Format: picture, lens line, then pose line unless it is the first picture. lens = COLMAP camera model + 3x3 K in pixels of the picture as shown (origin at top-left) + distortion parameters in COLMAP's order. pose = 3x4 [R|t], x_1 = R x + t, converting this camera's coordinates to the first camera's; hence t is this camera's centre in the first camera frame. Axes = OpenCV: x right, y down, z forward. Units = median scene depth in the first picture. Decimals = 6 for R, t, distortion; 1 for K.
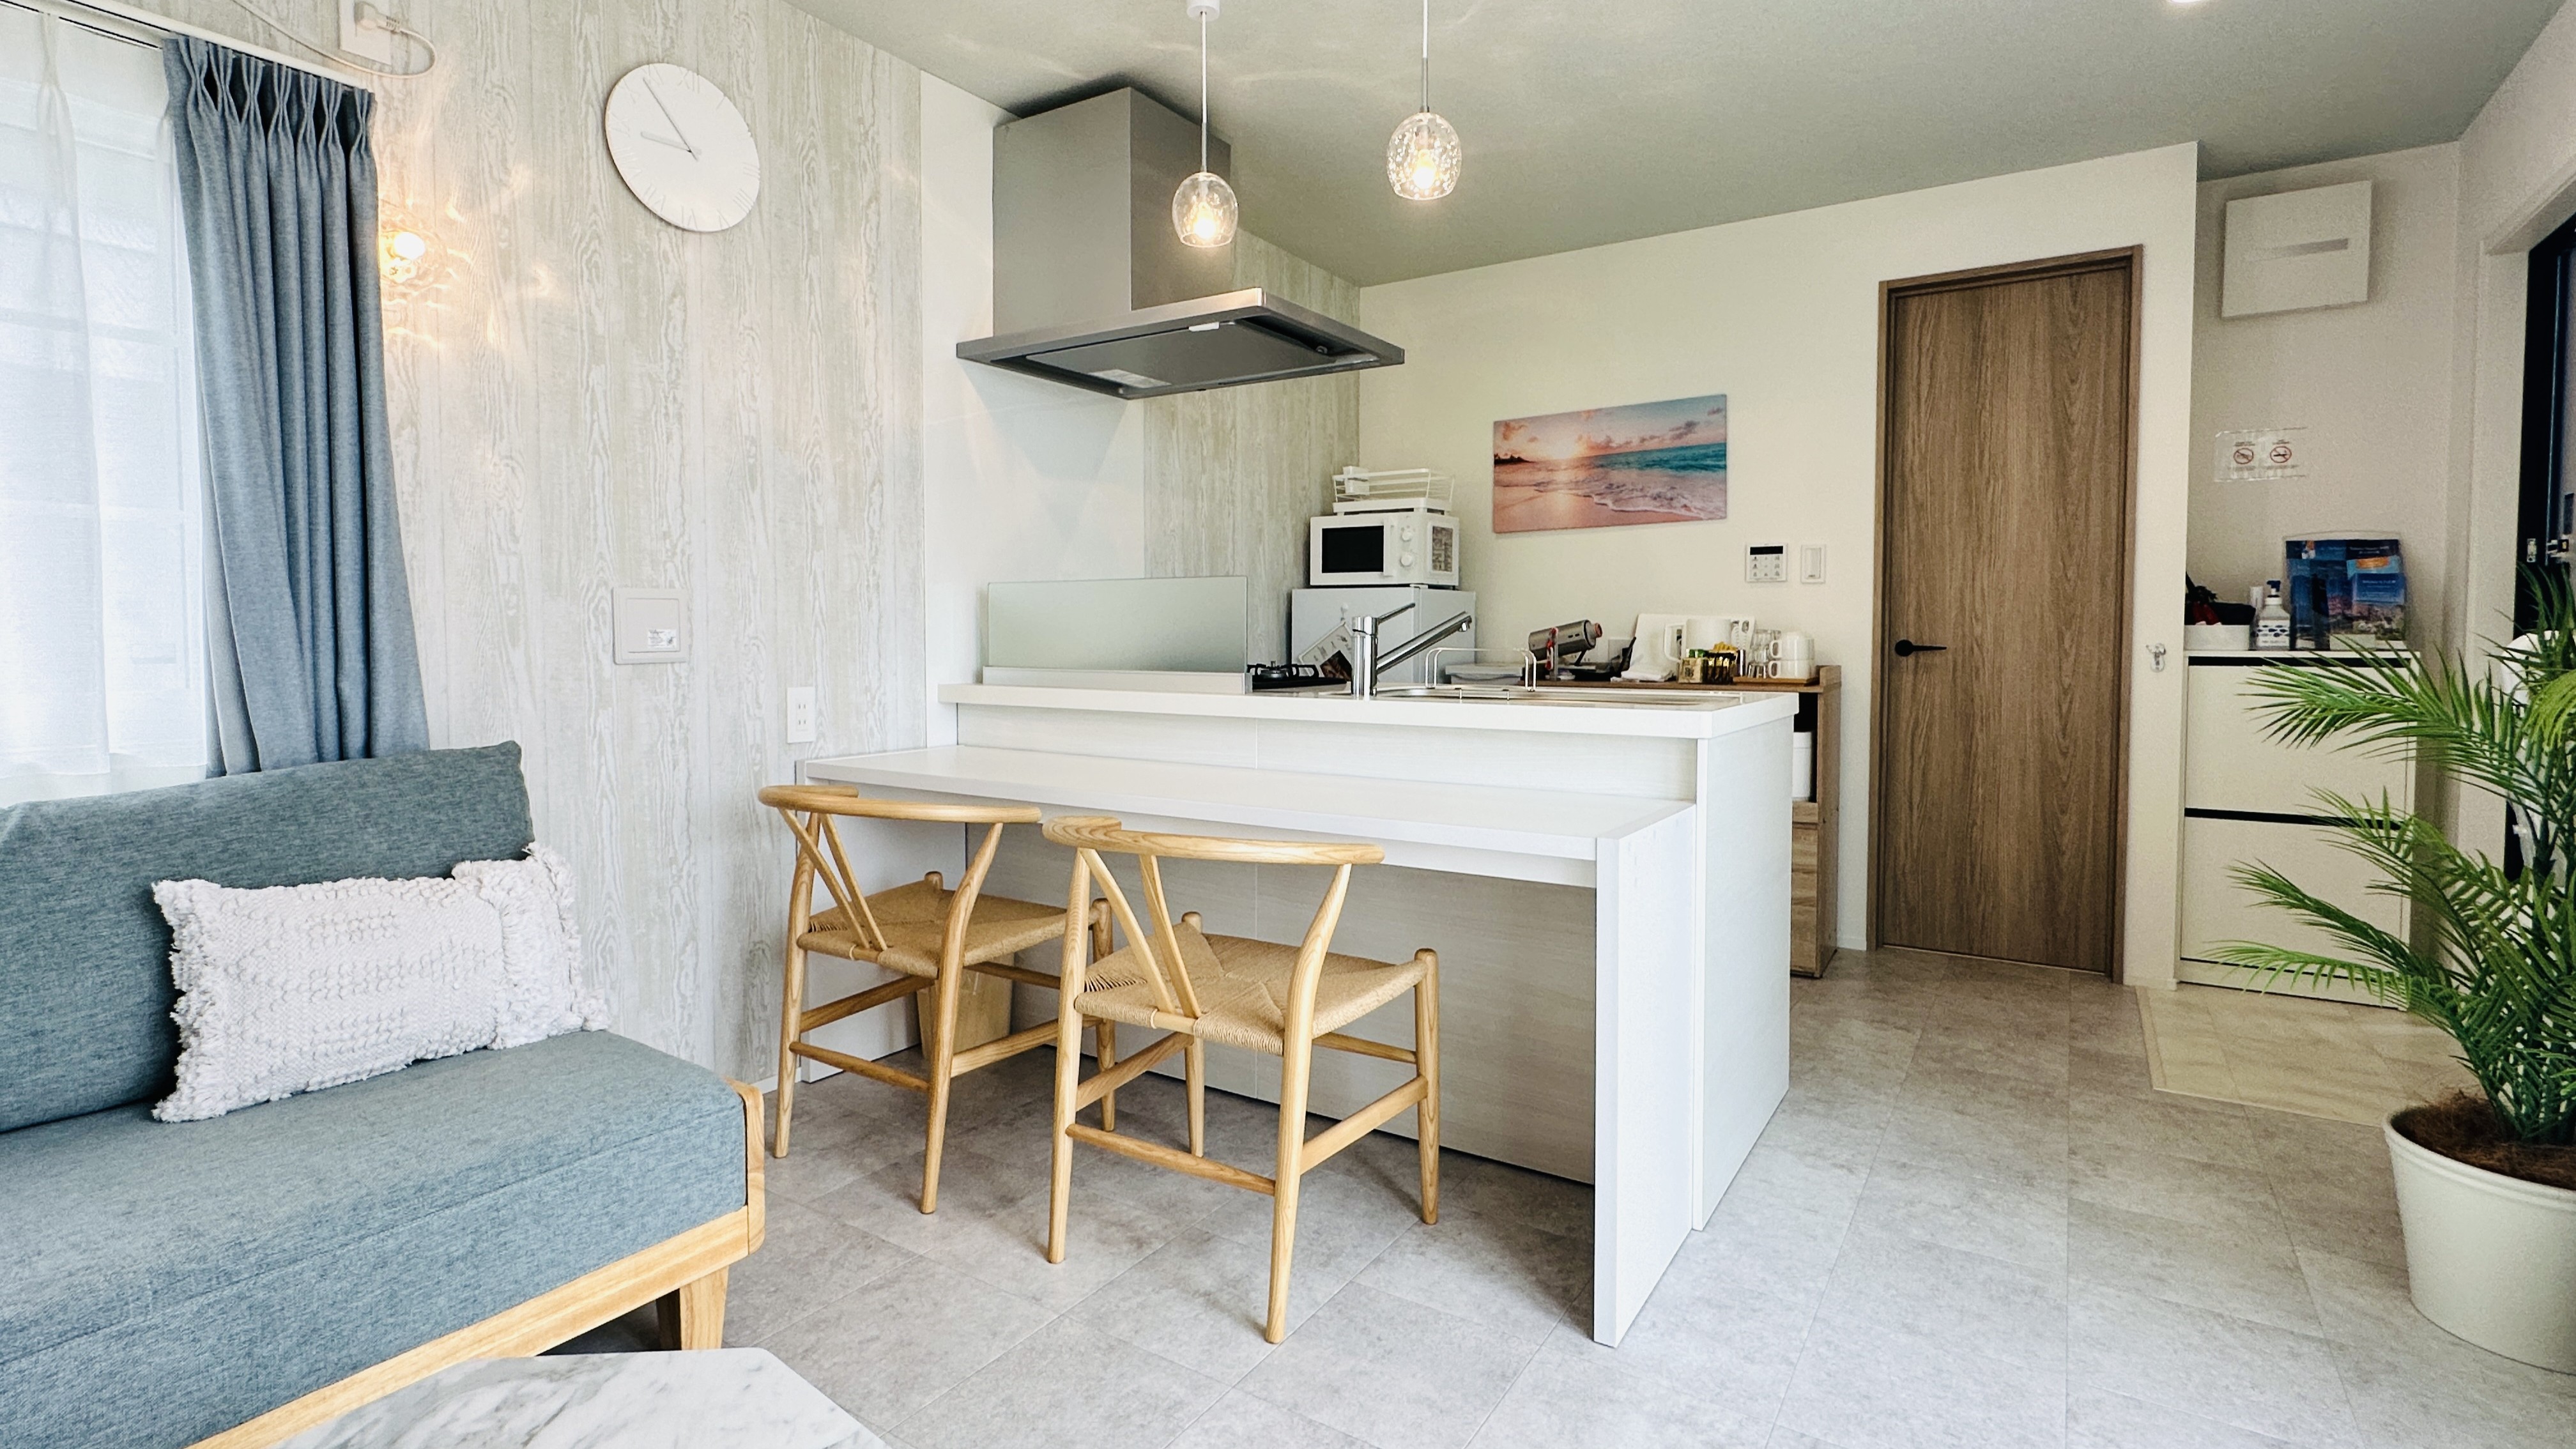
lens RADIAL K [[1206.1, 0, 1288.5], [0, 1206.1, 684.7], [0, 0, 1]] dist [-0.005644, 0.001472]
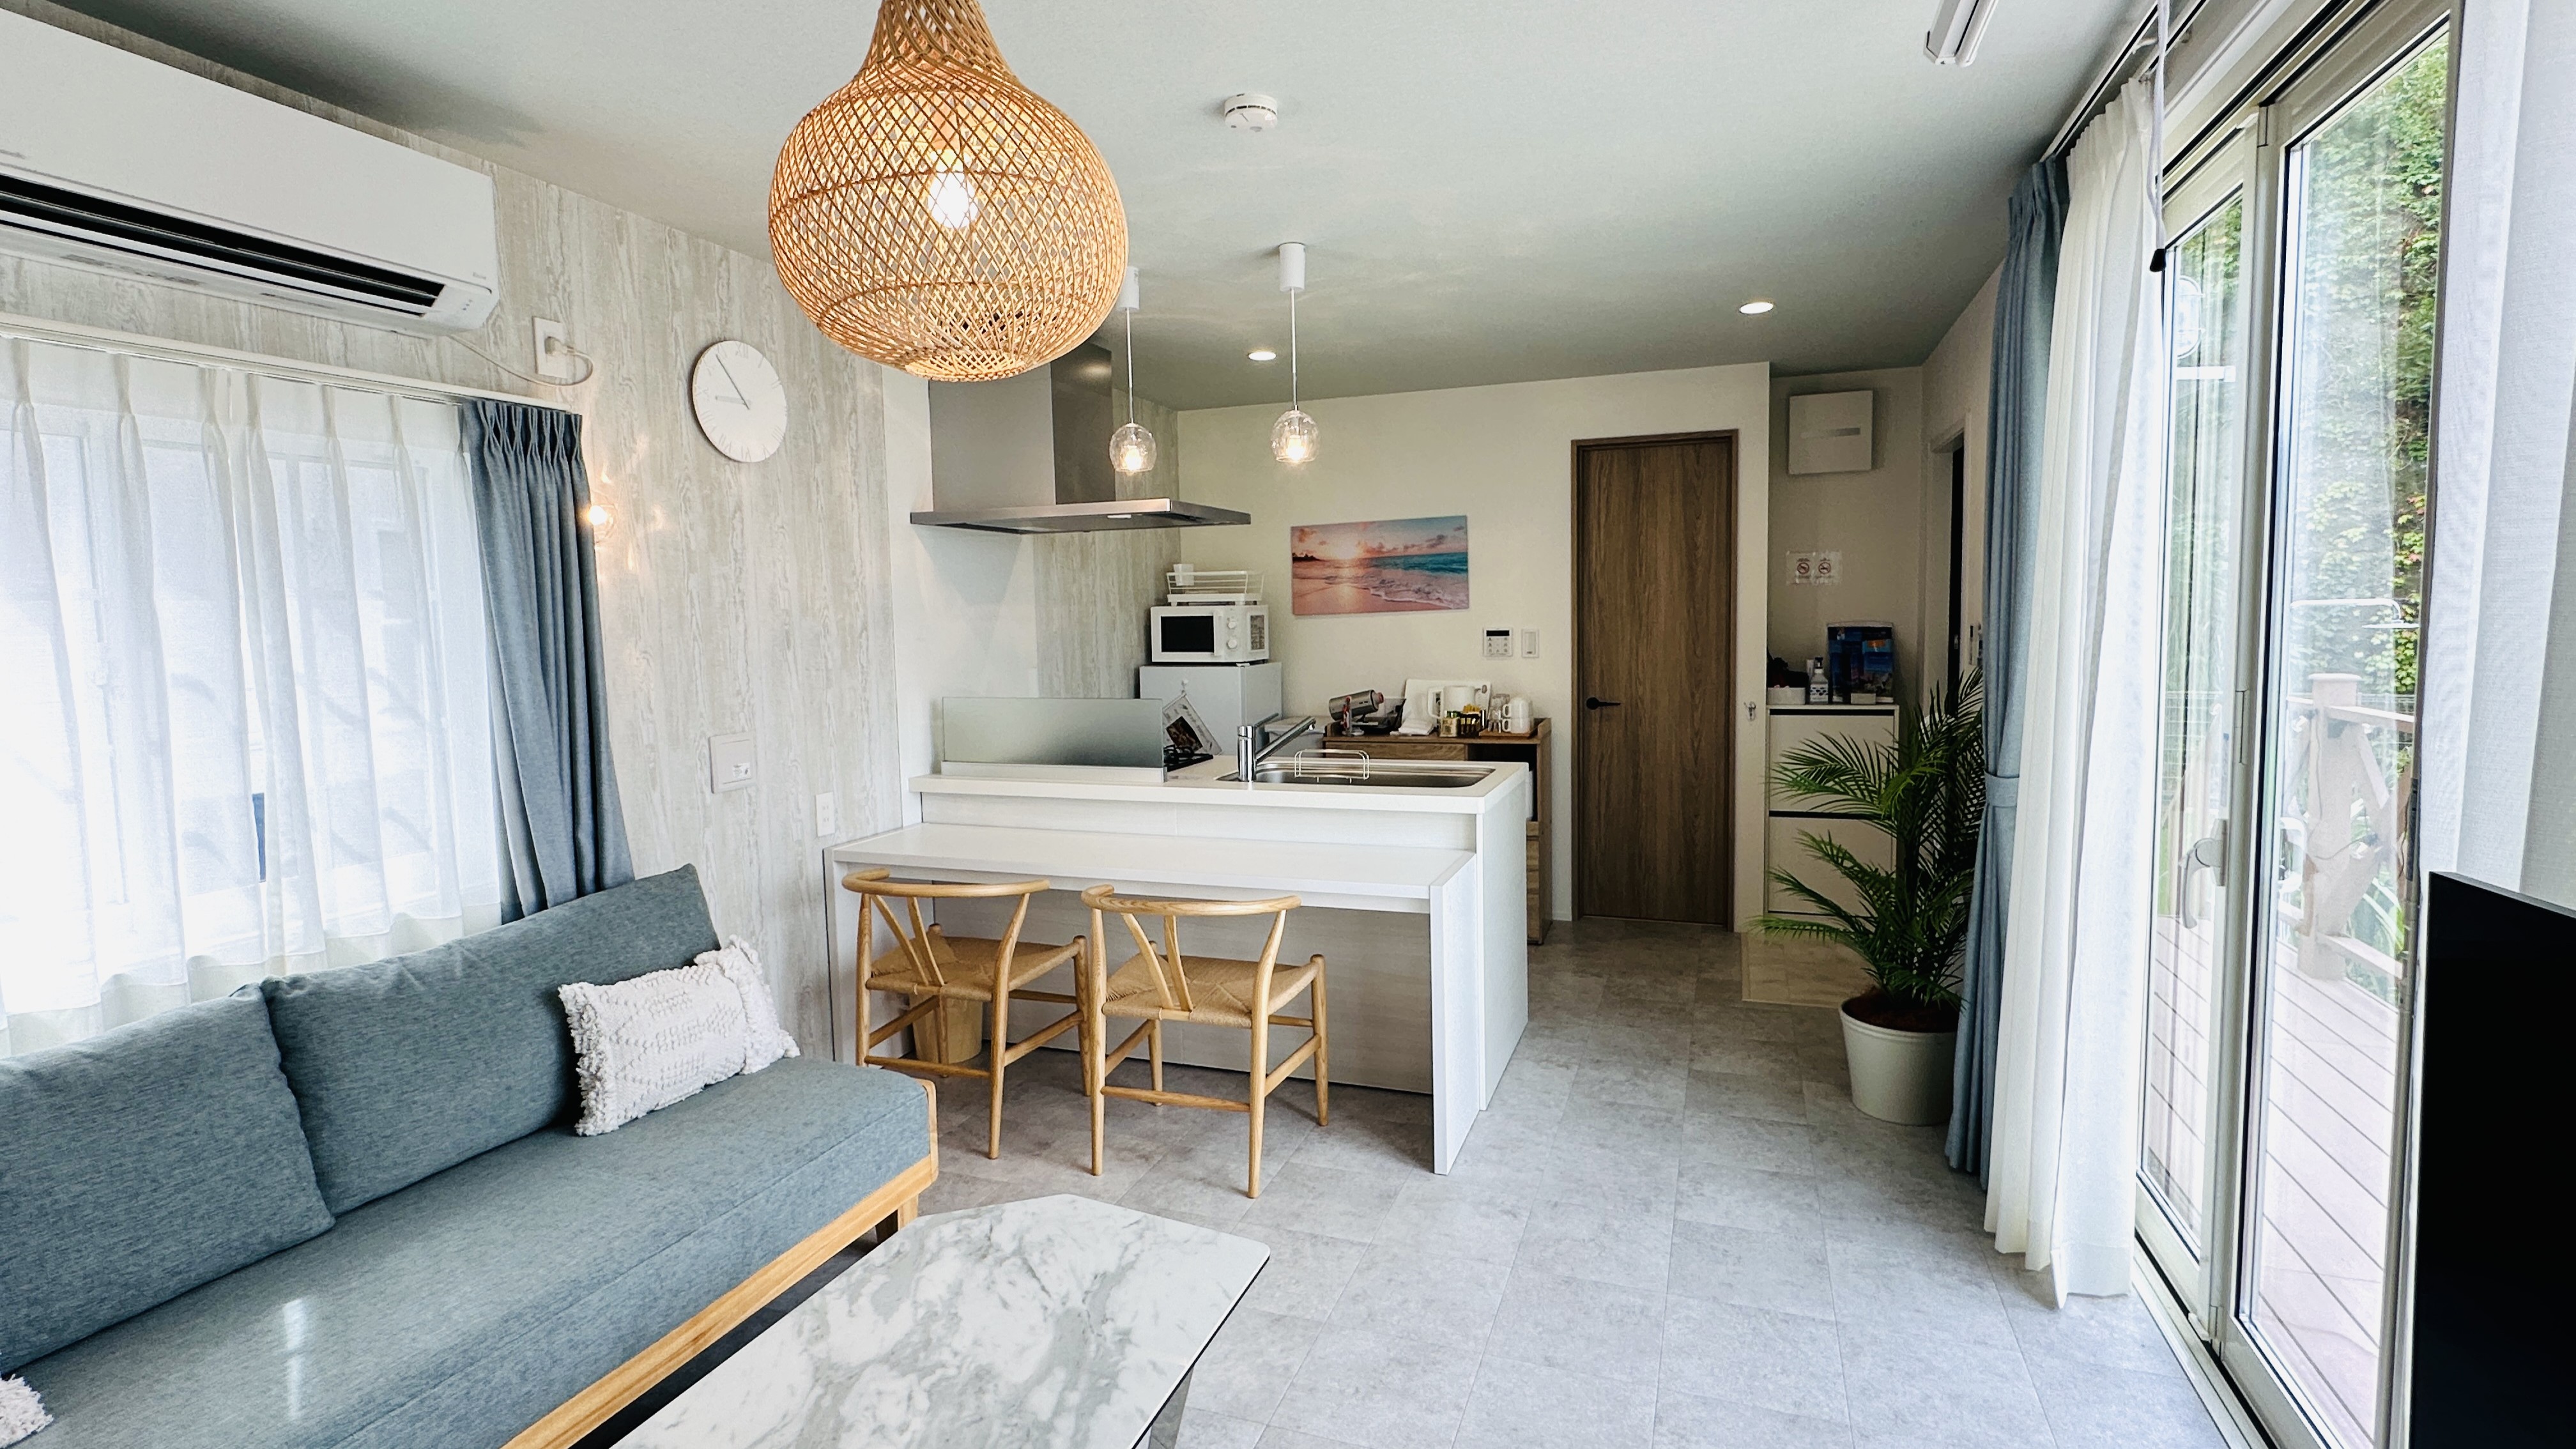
lens RADIAL K [[1206.1, 0, 1291.3], [0, 1206.1, 719.3], [0, 0, 1]] dist [-0.005644, 0.001472]
pose [[0.974153, -0.040265, 0.222271, -0.214520], [0.030731, 0.998460, 0.046190, -0.135549], [-0.223789, -0.038166, 0.973890, -0.432862]]
